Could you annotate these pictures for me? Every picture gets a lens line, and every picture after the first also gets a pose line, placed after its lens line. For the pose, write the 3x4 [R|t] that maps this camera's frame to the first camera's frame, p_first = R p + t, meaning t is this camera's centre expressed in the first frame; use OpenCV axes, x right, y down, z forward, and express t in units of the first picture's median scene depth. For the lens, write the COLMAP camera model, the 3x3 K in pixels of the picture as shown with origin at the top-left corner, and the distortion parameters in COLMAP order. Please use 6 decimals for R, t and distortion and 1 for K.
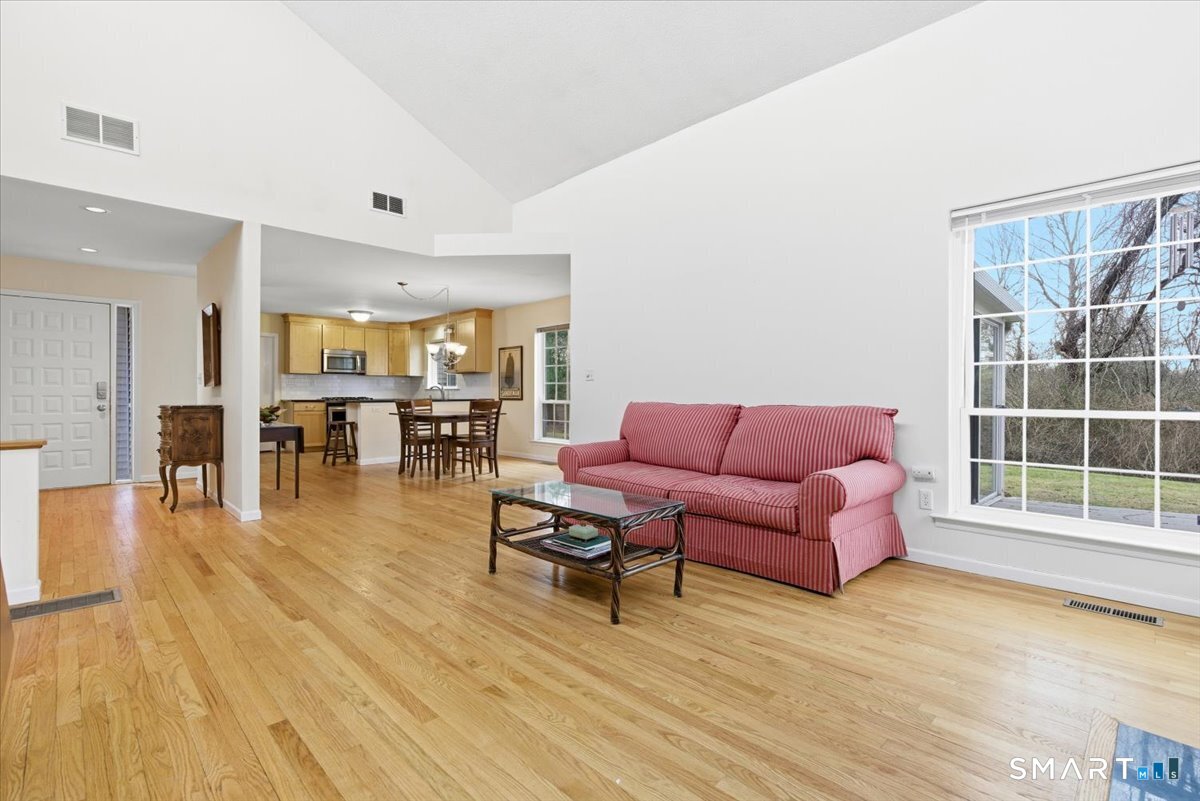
lens RADIAL K [[551.7, 0, 601.1], [0, 551.7, 395.4], [0, 0, 1]] dist [0.002886, 0.000626]
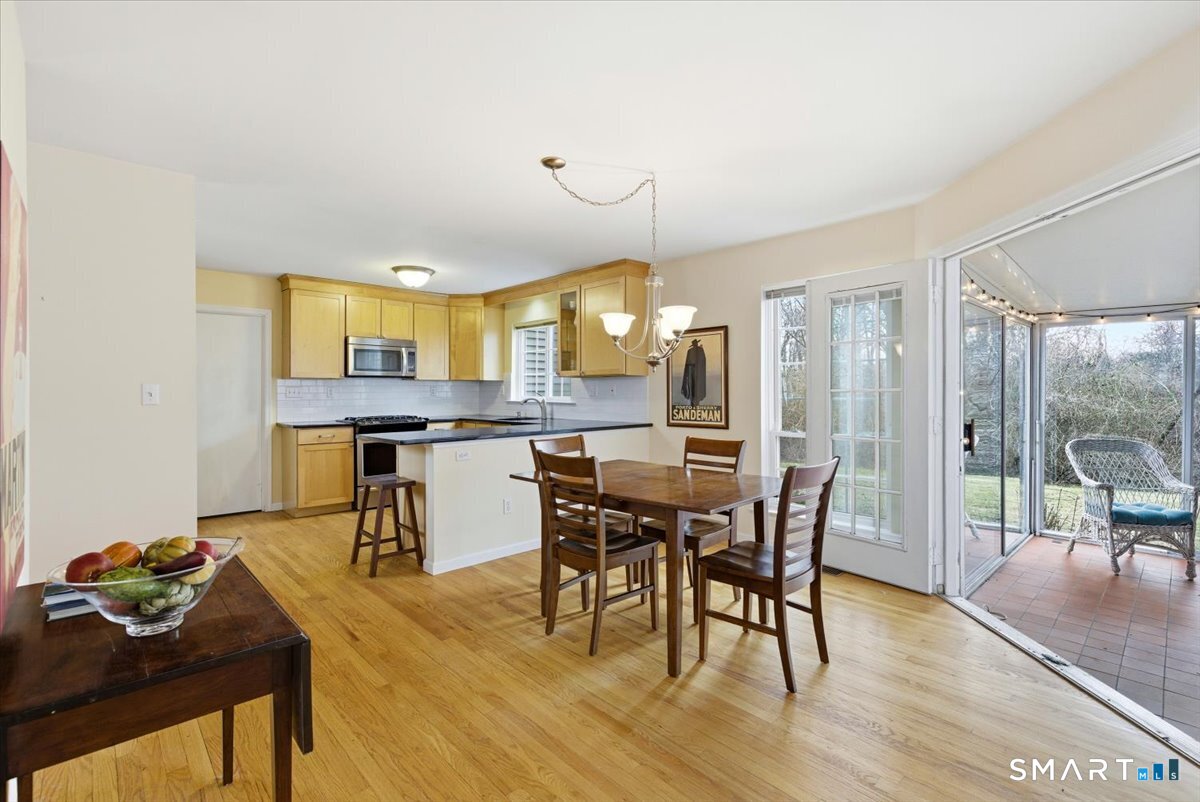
lens RADIAL K [[546.0, 0, 599.9], [0, 546.0, 390.5], [0, 0, 1]] dist [-0.000813, -0.000178]
pose [[0.999874, -0.002873, -0.015622, -0.228185], [0.002831, 0.999992, -0.002738, -0.023960], [0.015630, 0.002693, 0.999874, 0.427162]]
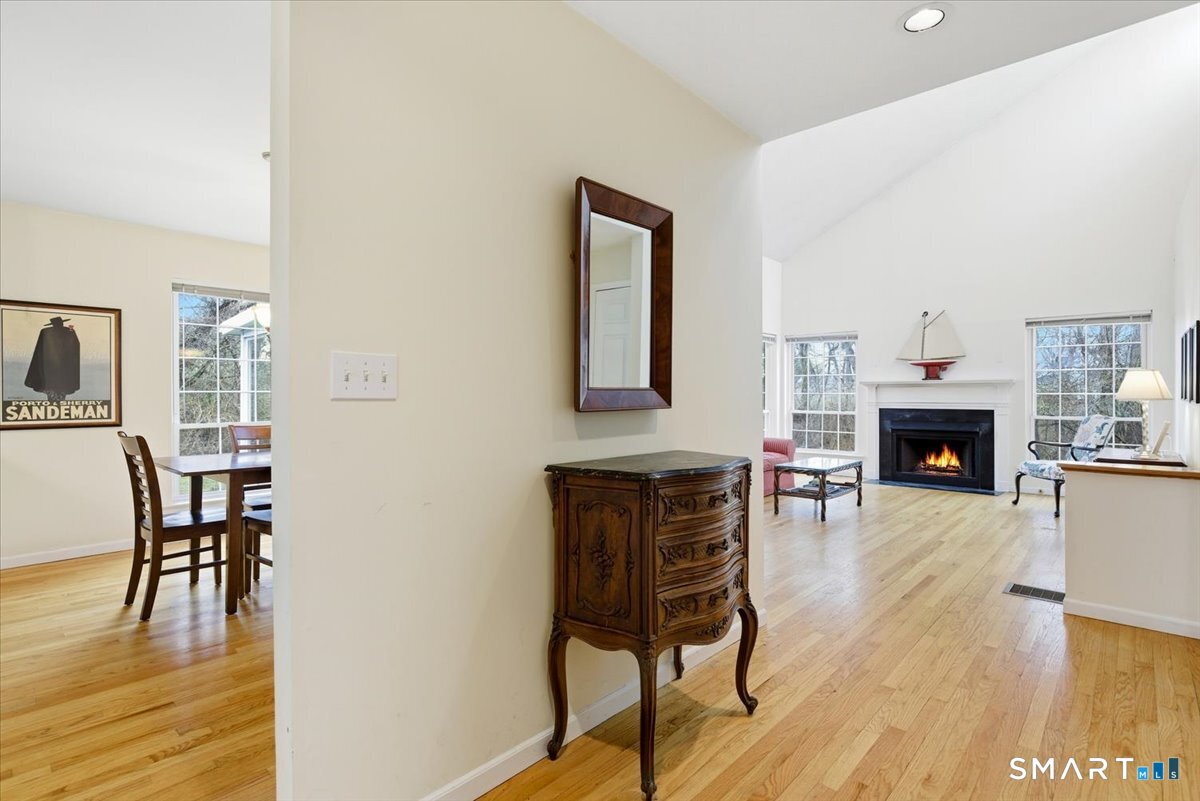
lens RADIAL K [[571.7, 0, 605.2], [0, 571.7, 397.2], [0, 0, 1]] dist [0.004431, 0.000681]
pose [[-0.044816, -0.001868, 0.998993, -0.574374], [0.001088, 0.999998, 0.001919, -0.014386], [-0.998995, 0.001173, -0.044814, 0.545924]]
